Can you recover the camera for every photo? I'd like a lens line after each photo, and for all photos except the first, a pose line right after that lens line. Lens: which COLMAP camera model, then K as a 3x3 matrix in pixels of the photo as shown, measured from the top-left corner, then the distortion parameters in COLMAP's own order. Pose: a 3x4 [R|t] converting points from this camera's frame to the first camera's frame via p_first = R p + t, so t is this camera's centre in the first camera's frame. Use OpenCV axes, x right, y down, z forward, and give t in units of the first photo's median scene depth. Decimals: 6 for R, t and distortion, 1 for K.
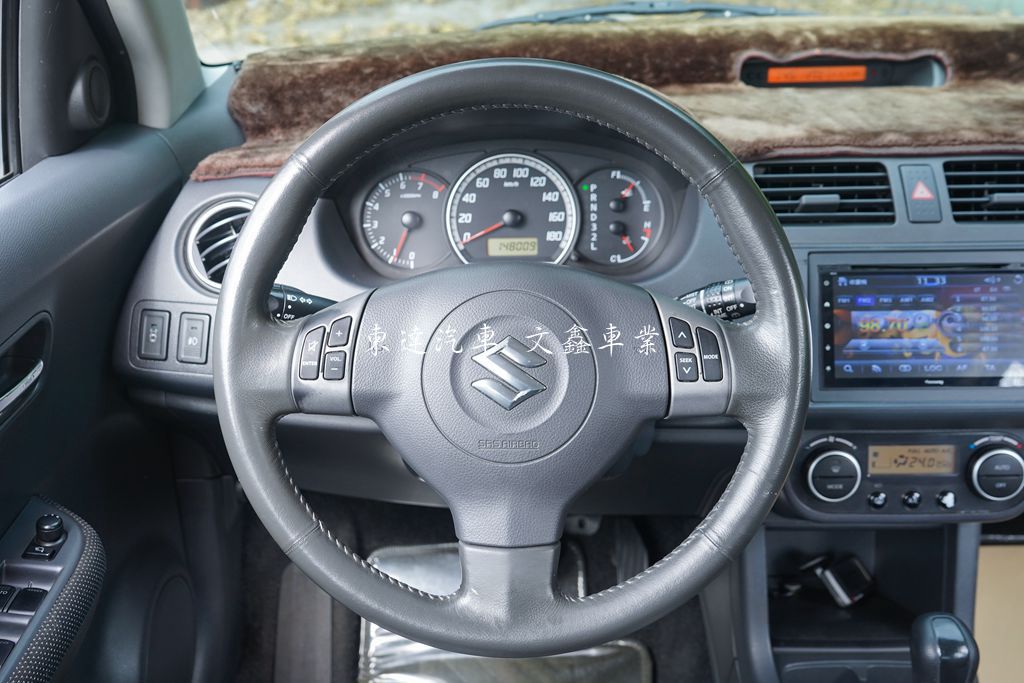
lens RADIAL K [[1058.6, 0, 510.9], [0, 1058.6, 339.2], [0, 0, 1]] dist [0.042049, 0.000000]
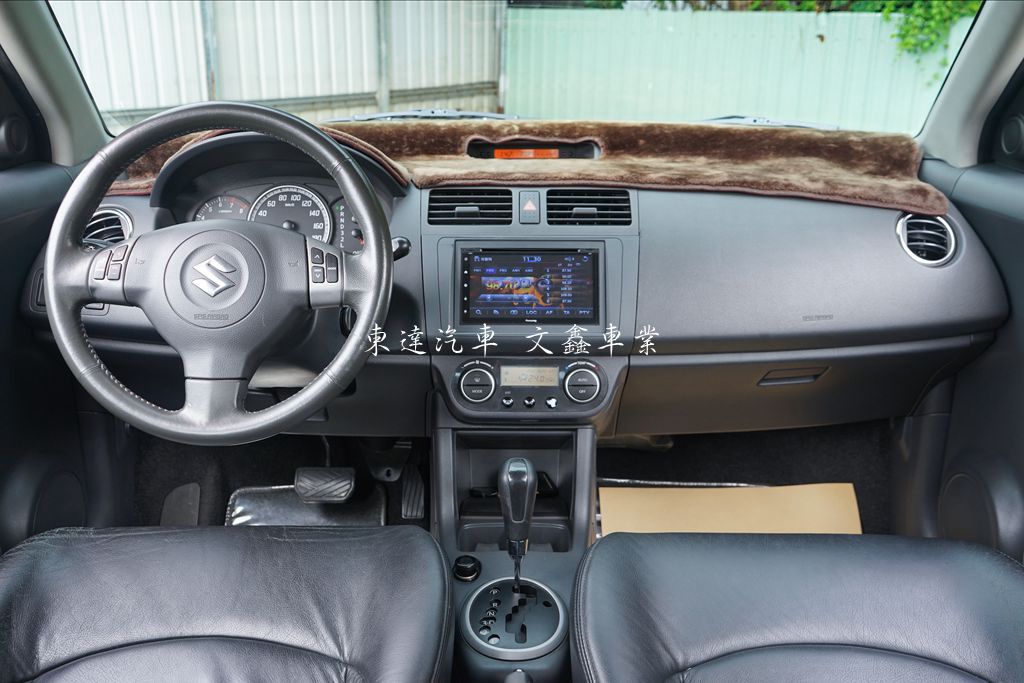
lens RADIAL K [[935.0, 0, 517.4], [0, 935.0, 344.5], [0, 0, 1]] dist [0.041374, 0.010820]
pose [[0.999772, 0.014898, -0.015291, 0.389322], [-0.016748, 0.991506, -0.128978, 0.249855], [0.013239, 0.129204, 0.991530, -0.371582]]
